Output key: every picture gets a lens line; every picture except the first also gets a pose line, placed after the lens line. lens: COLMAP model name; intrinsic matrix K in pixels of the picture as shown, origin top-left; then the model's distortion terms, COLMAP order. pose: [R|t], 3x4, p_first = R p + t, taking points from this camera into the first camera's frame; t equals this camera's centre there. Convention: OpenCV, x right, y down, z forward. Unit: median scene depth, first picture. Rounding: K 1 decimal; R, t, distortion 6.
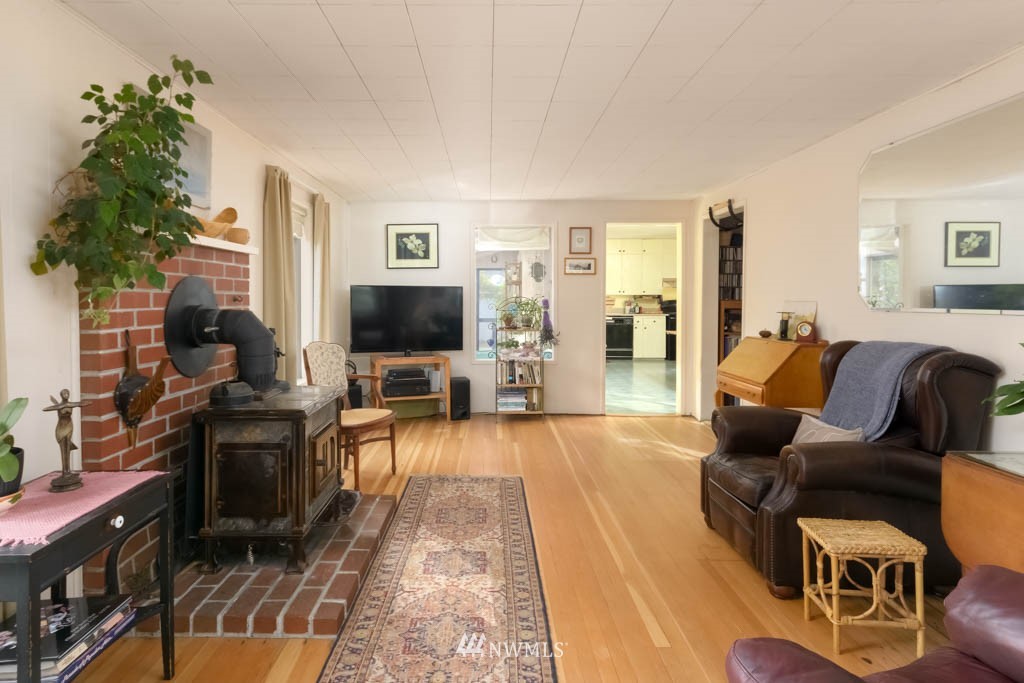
lens RADIAL K [[443.4, 0, 512.3], [0, 443.4, 298.4], [0, 0, 1]] dist [0.000251, 0.000009]
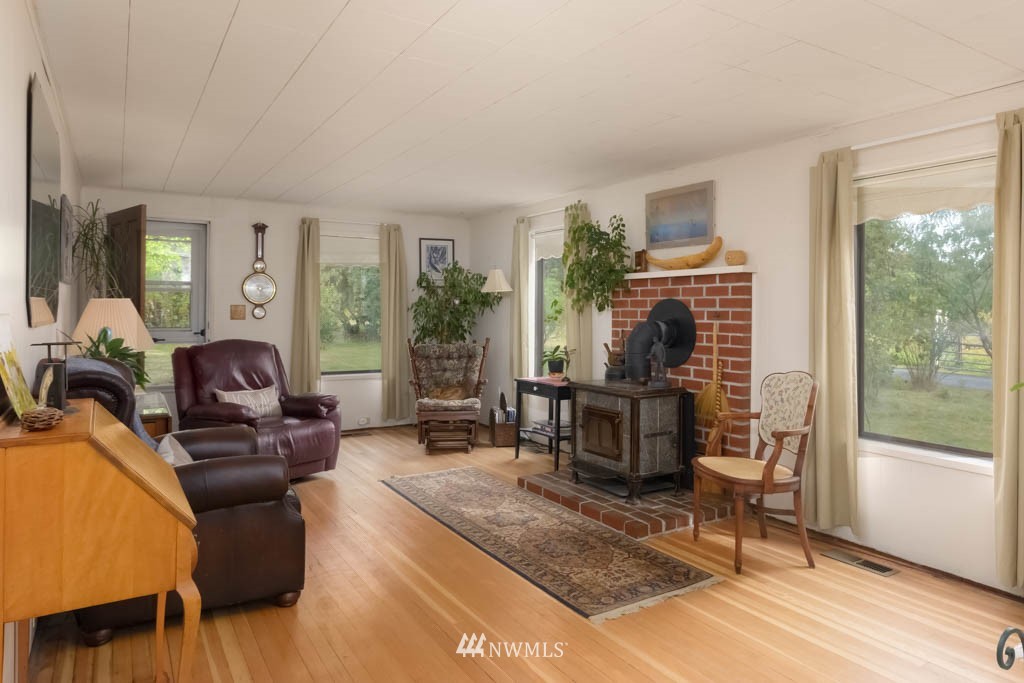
lens RADIAL K [[616.8, 0, 512.5], [0, 616.8, 313.7], [0, 0, 1]] dist [-0.000164, -0.000026]
pose [[-0.834940, -0.009135, -0.550266, 0.733167], [-0.014248, 0.999886, 0.005020, -0.003663], [0.550157, 0.012031, -0.834975, 2.133375]]
